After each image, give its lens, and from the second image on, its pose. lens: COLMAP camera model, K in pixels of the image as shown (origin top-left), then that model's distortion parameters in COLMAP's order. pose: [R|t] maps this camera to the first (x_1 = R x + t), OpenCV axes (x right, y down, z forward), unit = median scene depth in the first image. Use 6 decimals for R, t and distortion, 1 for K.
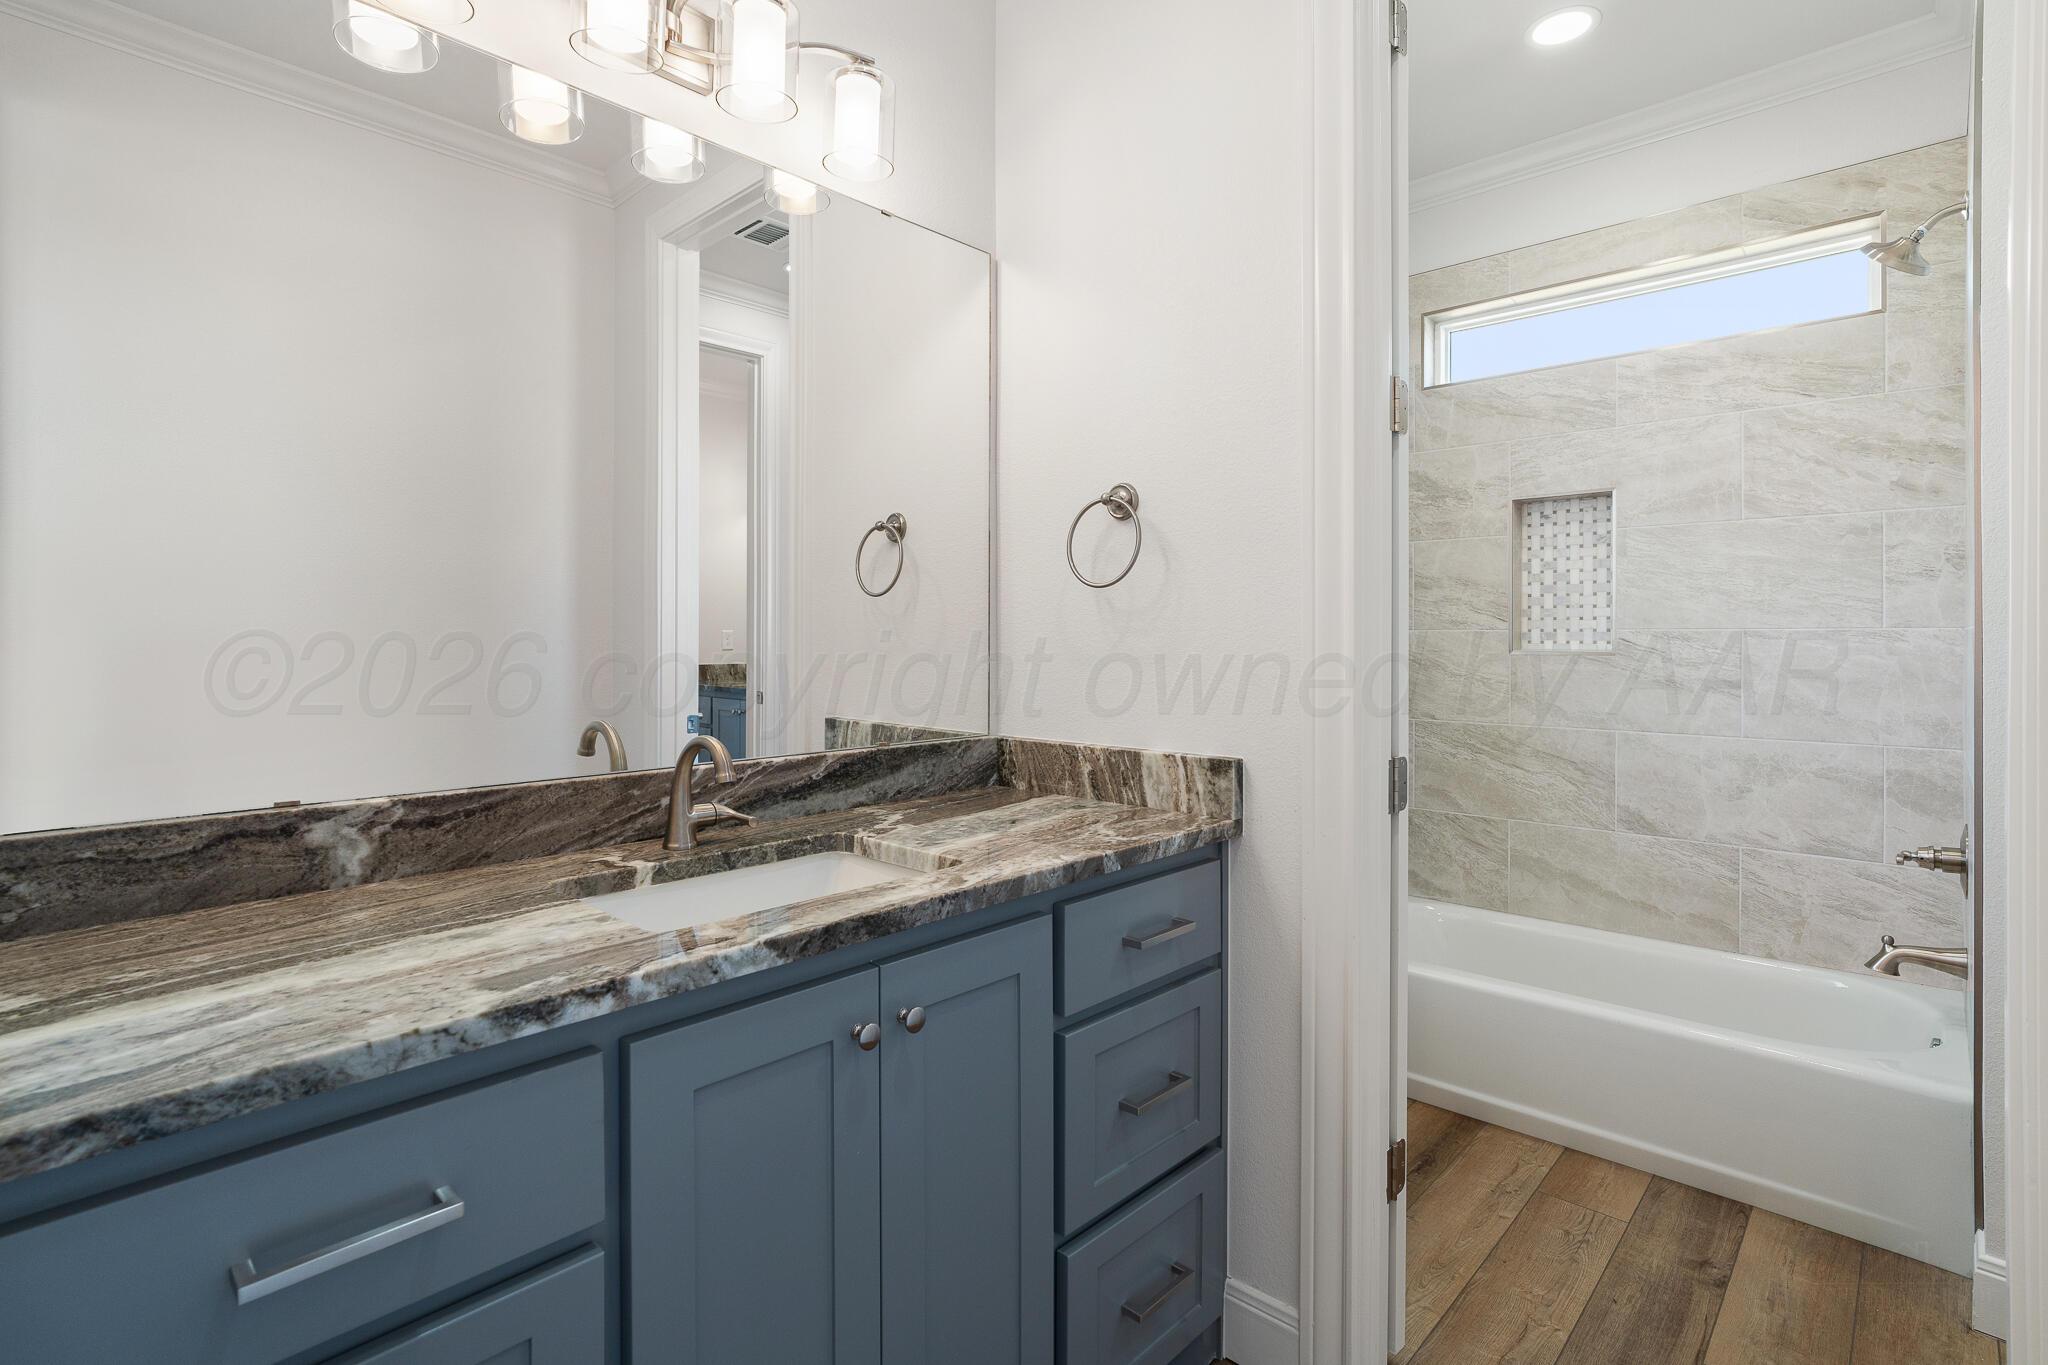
lens RADIAL K [[976.2, 0, 998.1], [0, 976.2, 653.3], [0, 0, 1]] dist [-0.021646, 0.011631]
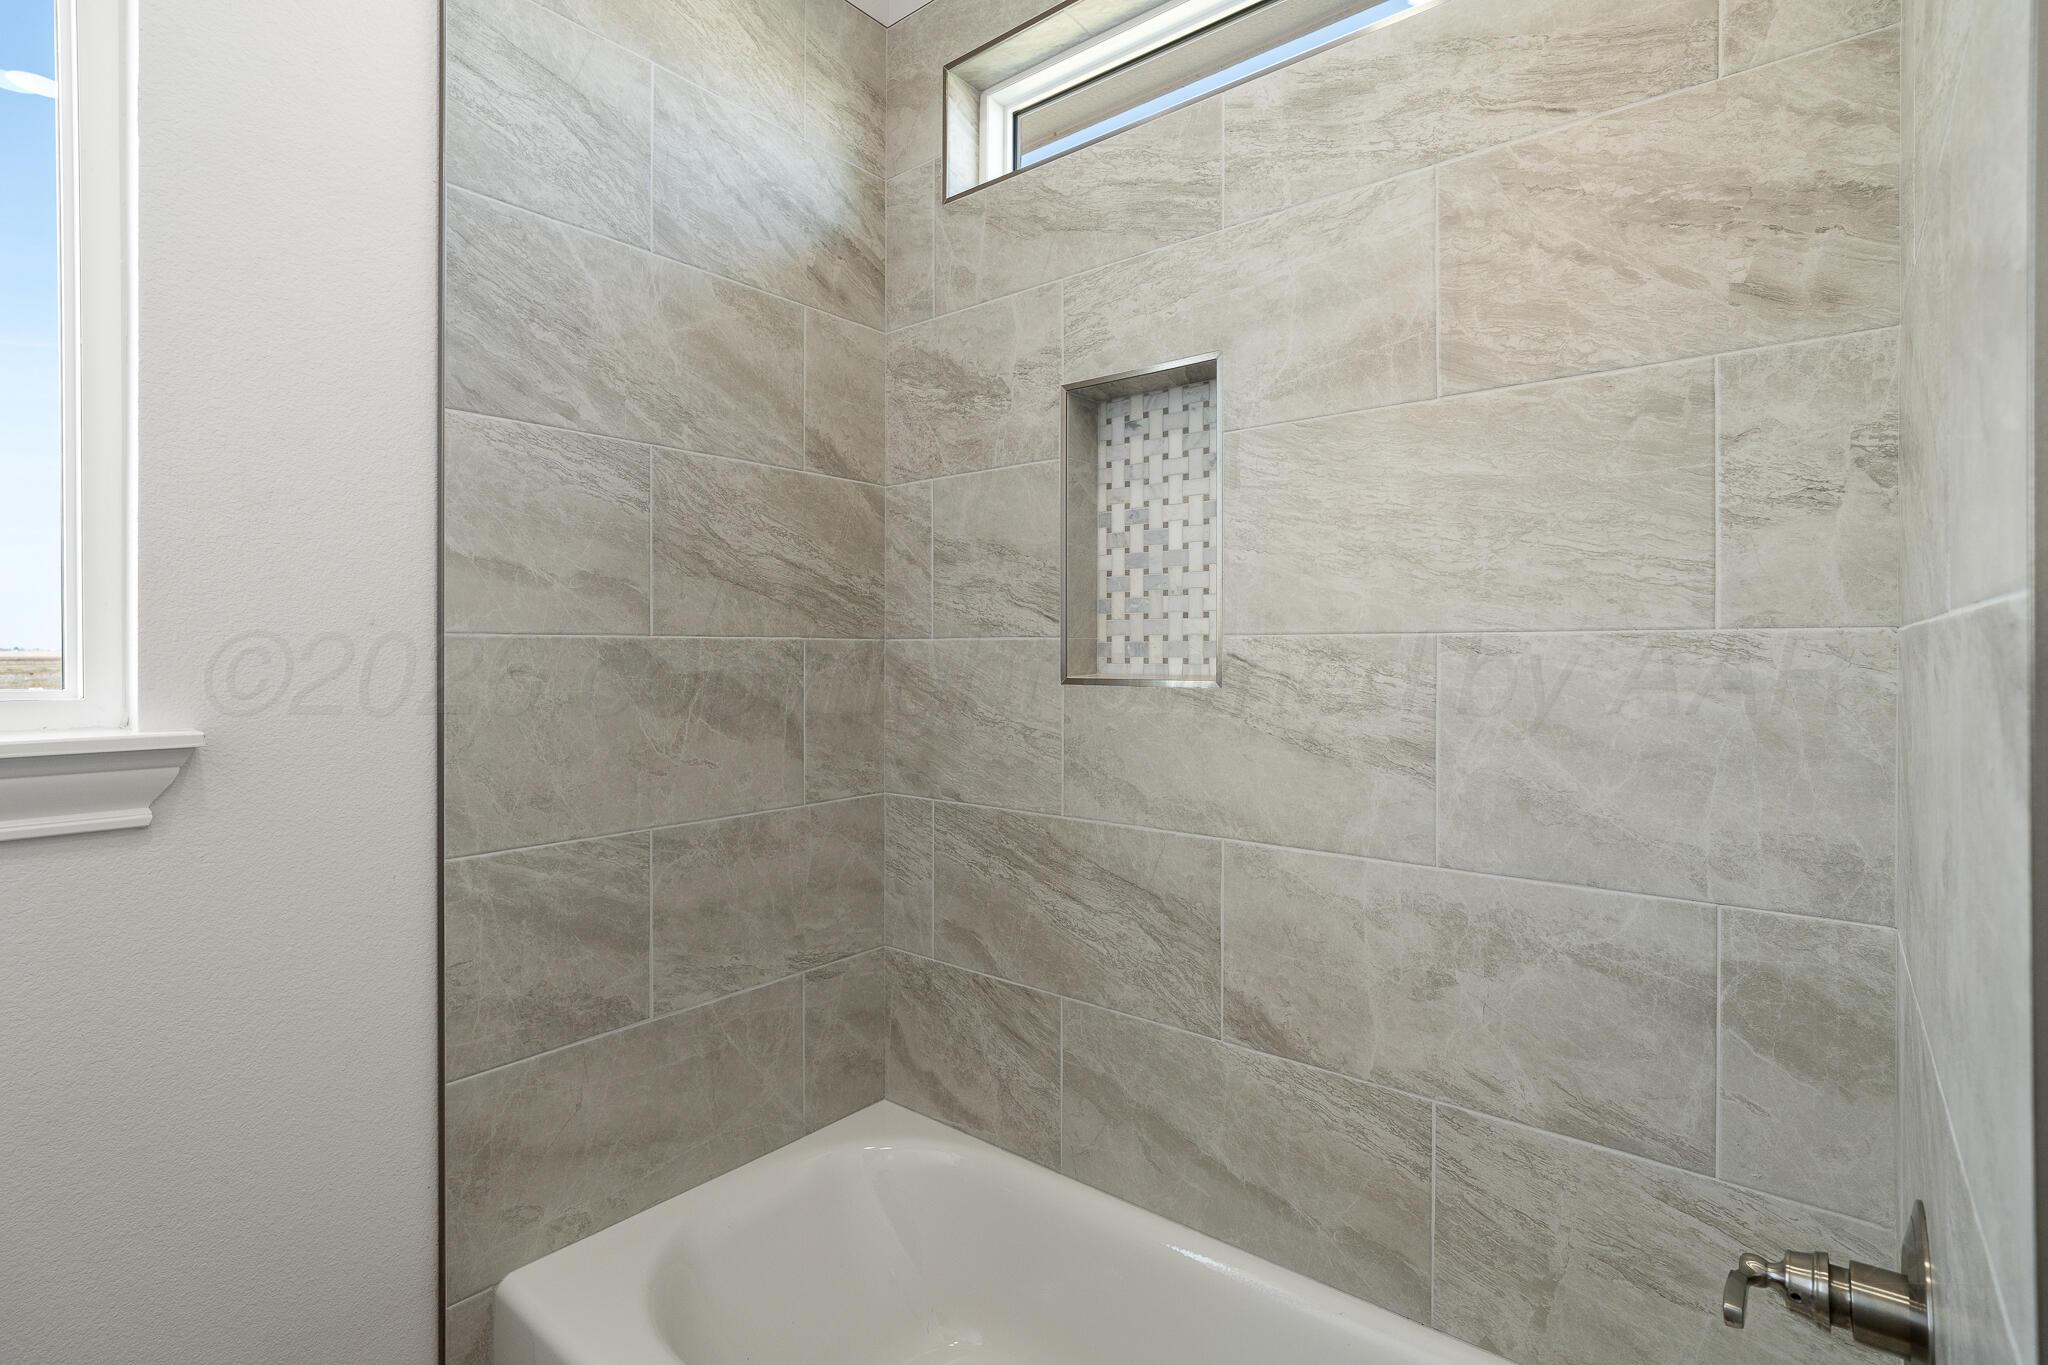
lens RADIAL K [[946.3, 0, 1016.5], [0, 946.3, 669.6], [0, 0, 1]] dist [-0.019471, 0.009728]
pose [[0.997740, 0.000380, 0.067188, 0.520490], [-0.000338, 1.000000, -0.000638, -0.006922], [-0.067188, 0.000614, 0.997740, 0.545024]]
